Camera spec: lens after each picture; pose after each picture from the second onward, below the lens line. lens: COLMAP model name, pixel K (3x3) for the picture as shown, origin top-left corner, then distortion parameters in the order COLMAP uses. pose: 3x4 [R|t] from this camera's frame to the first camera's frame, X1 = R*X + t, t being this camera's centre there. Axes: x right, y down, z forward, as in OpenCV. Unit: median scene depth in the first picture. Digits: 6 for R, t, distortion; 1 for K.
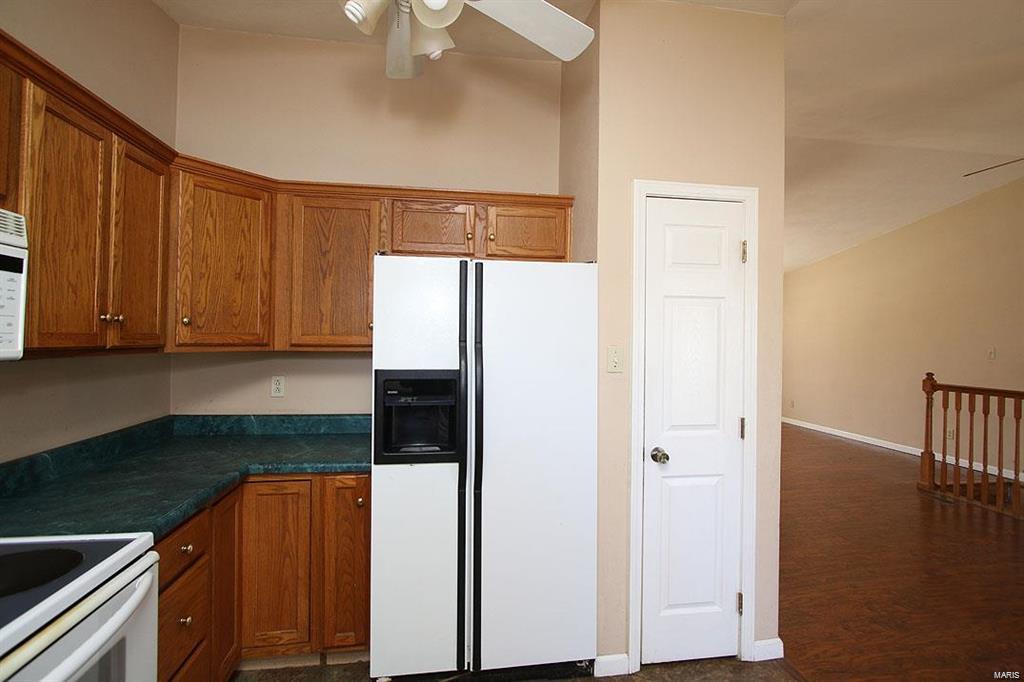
lens RADIAL K [[467.5, 0, 510.0], [0, 467.5, 337.3], [0, 0, 1]] dist [-0.017697, 0.002328]
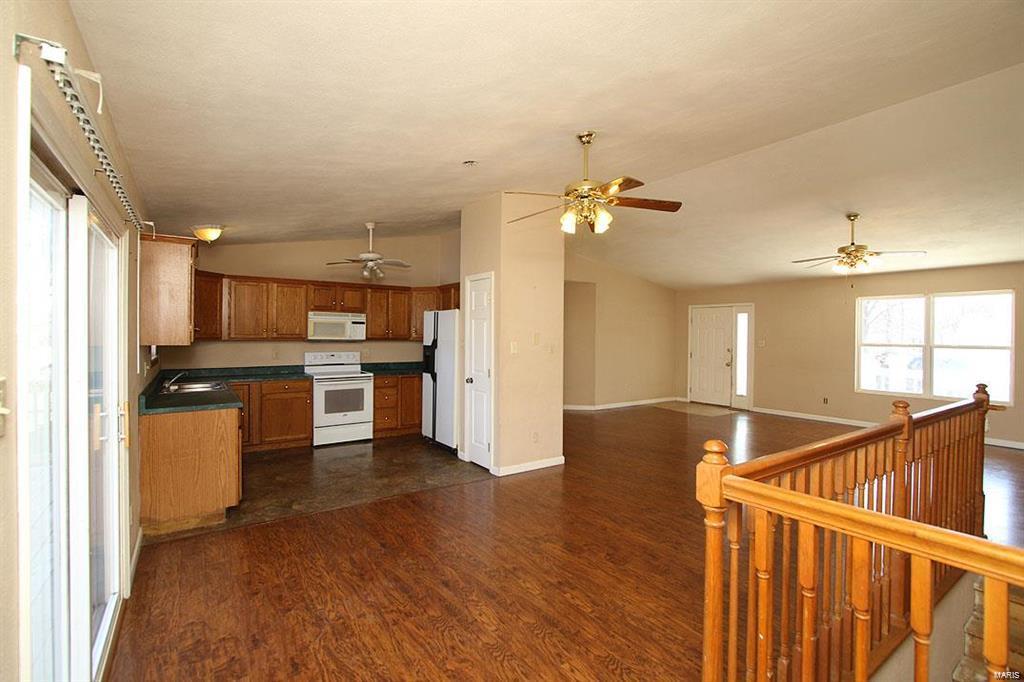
lens RADIAL K [[467.5, 0, 503.7], [0, 467.5, 337.4], [0, 0, 1]] dist [-0.017697, 0.002328]
pose [[0.438798, -0.002295, -0.898583, 3.303887], [-0.003286, 0.999986, -0.004159, 0.026243], [0.898579, 0.004777, 0.438785, 0.018165]]
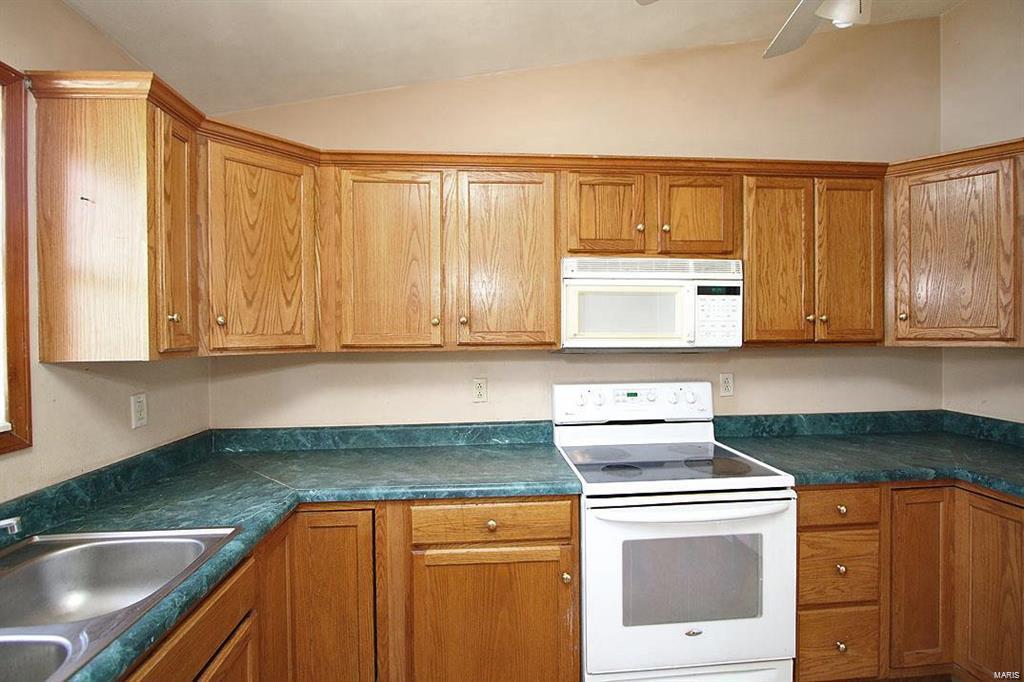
lens RADIAL K [[467.5, 0, 506.9], [0, 467.5, 343.1], [0, 0, 1]] dist [-0.017697, 0.002328]
pose [[-0.070410, 0.011385, -0.997453, 0.472391], [0.009022, 0.999901, 0.010776, 0.006333], [0.997477, -0.008240, -0.070506, 0.190009]]
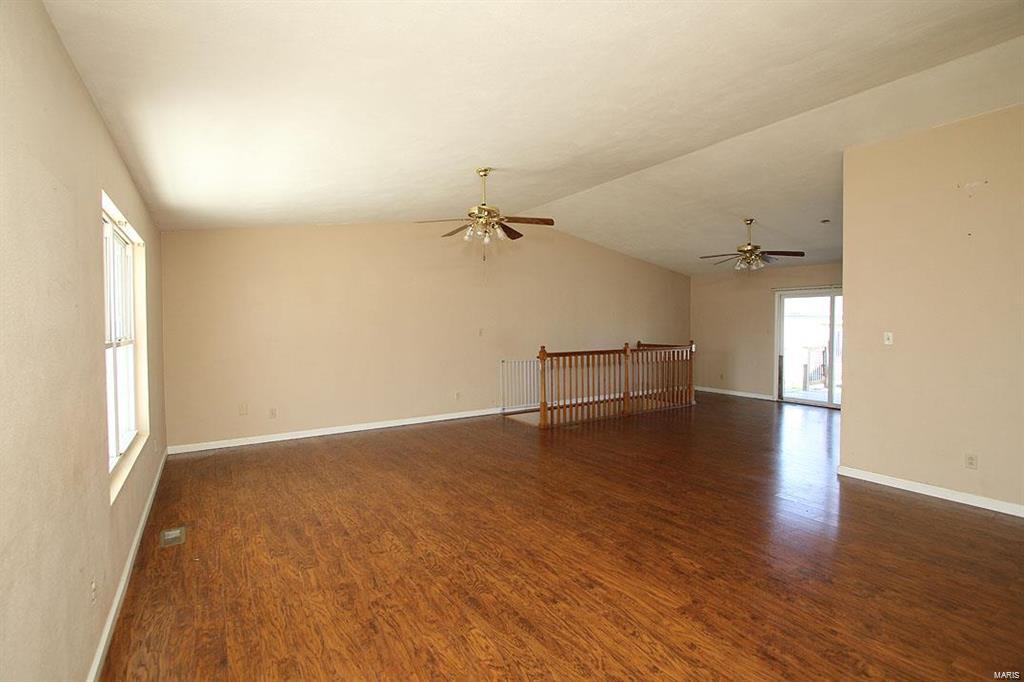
lens RADIAL K [[467.5, 0, 503.9], [0, 467.5, 333.6], [0, 0, 1]] dist [-0.017697, 0.002328]
pose [[-0.411831, -0.031059, 0.910731, -0.948870], [-0.000829, 0.999431, 0.033710, -0.025624], [-0.911260, 0.013128, -0.411622, 4.601609]]
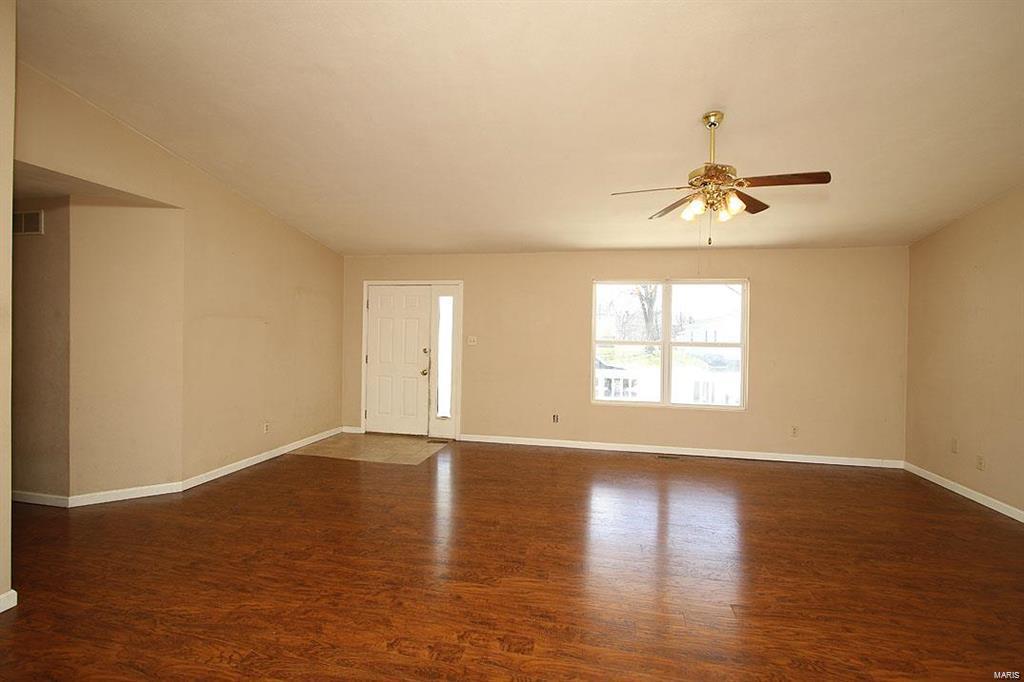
lens RADIAL K [[467.5, 0, 509.5], [0, 467.5, 330.8], [0, 0, 1]] dist [-0.017697, 0.002328]
pose [[0.940160, 0.001545, -0.340731, 1.353574], [-0.004175, 0.999967, -0.006986, 0.013192], [0.340709, 0.007991, 0.940135, 1.639840]]
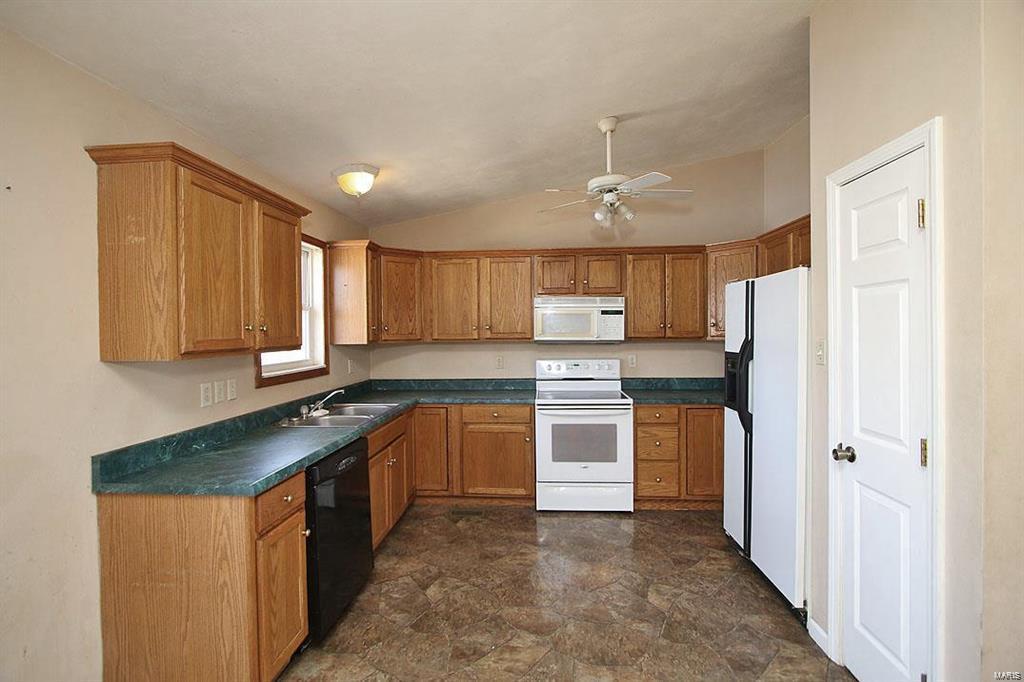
lens RADIAL K [[467.5, 0, 505.5], [0, 467.5, 337.7], [0, 0, 1]] dist [-0.017697, 0.002328]
pose [[-0.214505, 0.005010, -0.976710, 1.696231], [0.008909, 0.999955, 0.003172, 0.008508], [0.976682, -0.008021, -0.214540, 0.615084]]
